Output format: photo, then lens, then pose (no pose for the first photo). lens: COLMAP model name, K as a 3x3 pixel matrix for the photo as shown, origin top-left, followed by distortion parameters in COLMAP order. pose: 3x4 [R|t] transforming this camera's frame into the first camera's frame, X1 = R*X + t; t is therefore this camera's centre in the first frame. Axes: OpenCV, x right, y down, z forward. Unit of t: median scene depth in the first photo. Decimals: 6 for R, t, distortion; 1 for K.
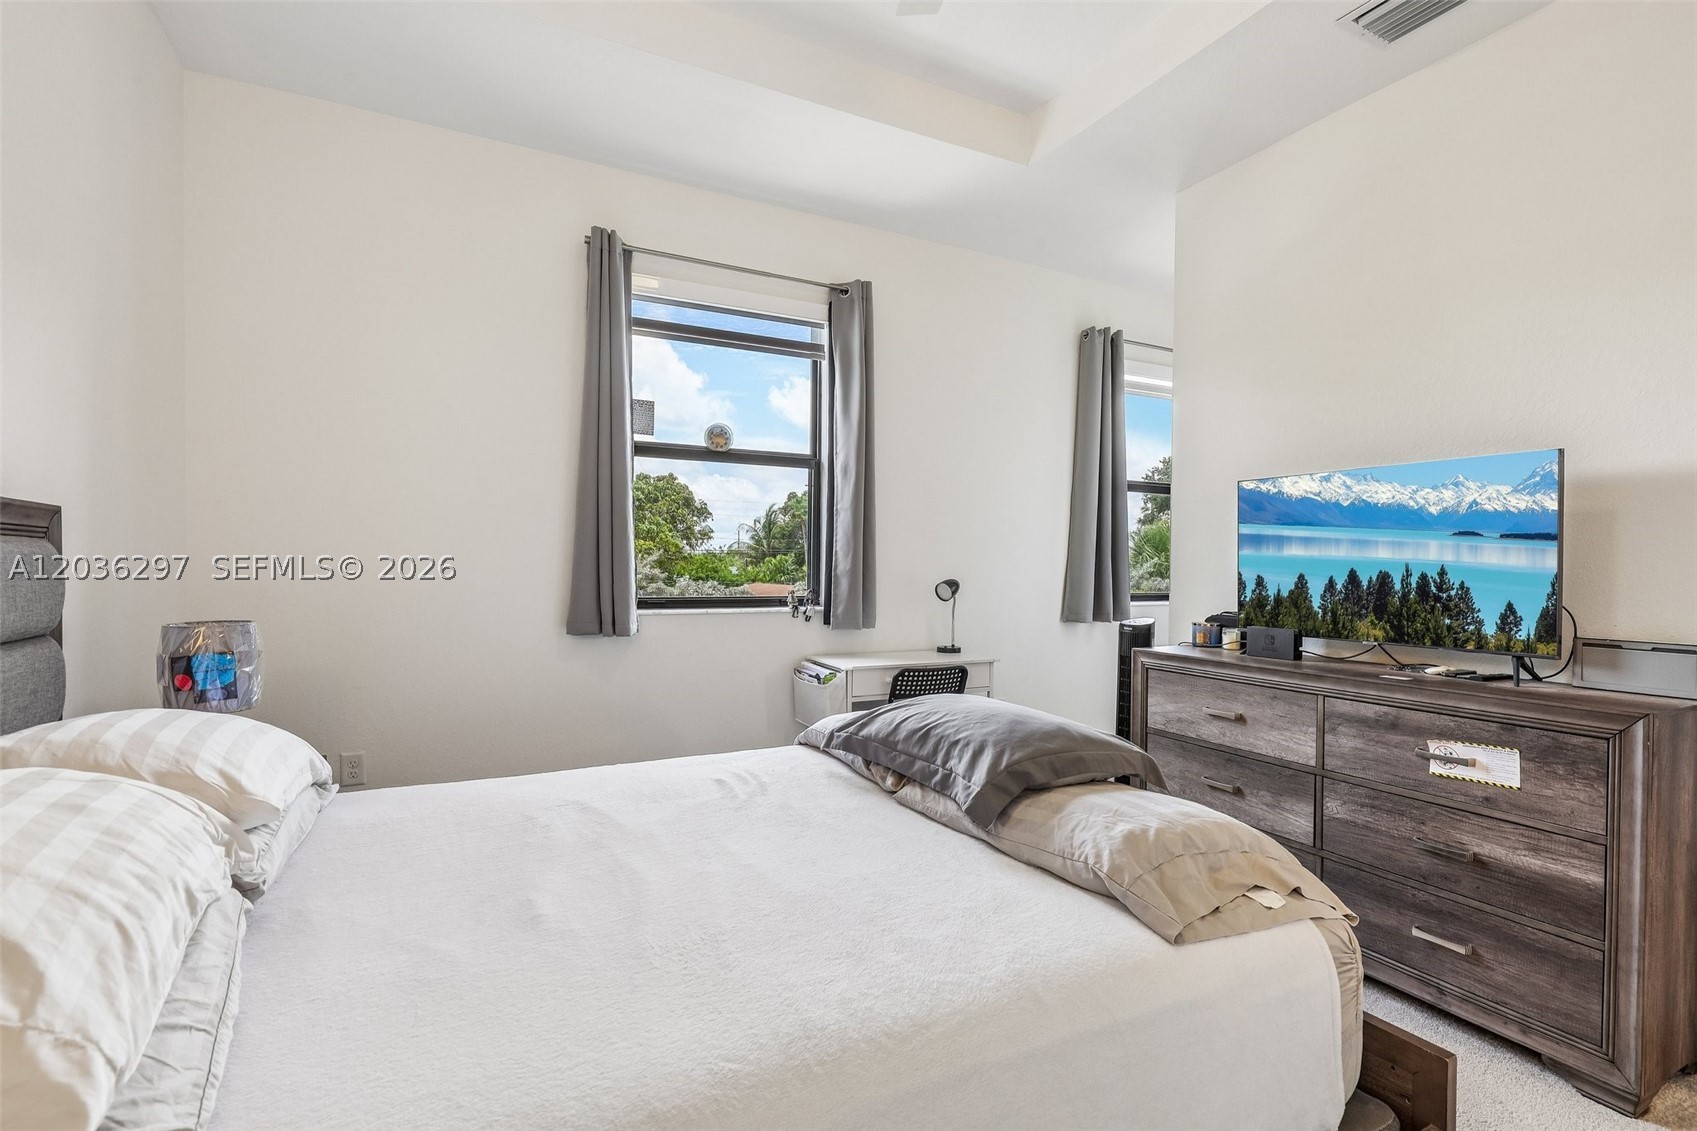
lens RADIAL K [[777.1, 0, 848.5], [0, 777.1, 565.5], [0, 0, 1]] dist [-0.002430, -0.001037]
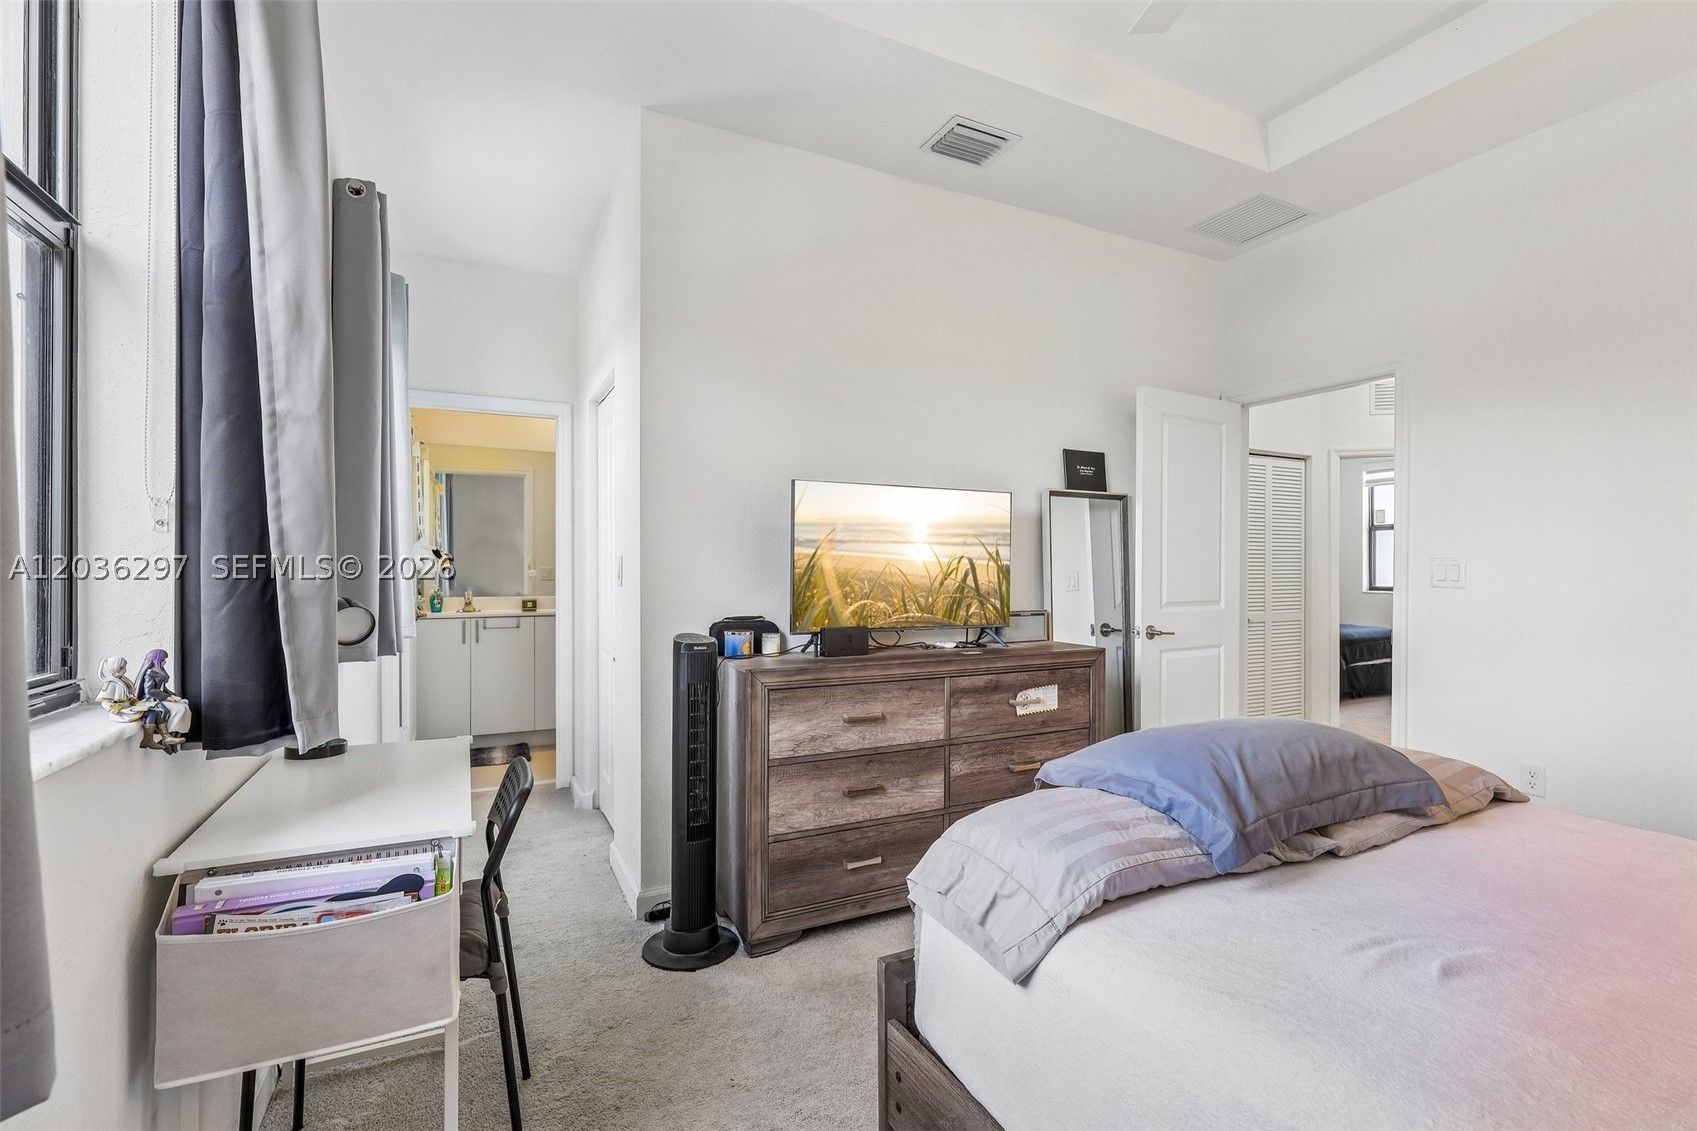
lens RADIAL K [[777.1, 0, 848.5], [0, 777.1, 565.5], [0, 0, 1]] dist [-0.002430, -0.001037]
pose [[0.007539, -0.003117, 0.999967, -0.589841], [0.002476, 0.999992, 0.003099, -0.006399], [-0.999969, 0.002453, 0.007547, 1.177632]]
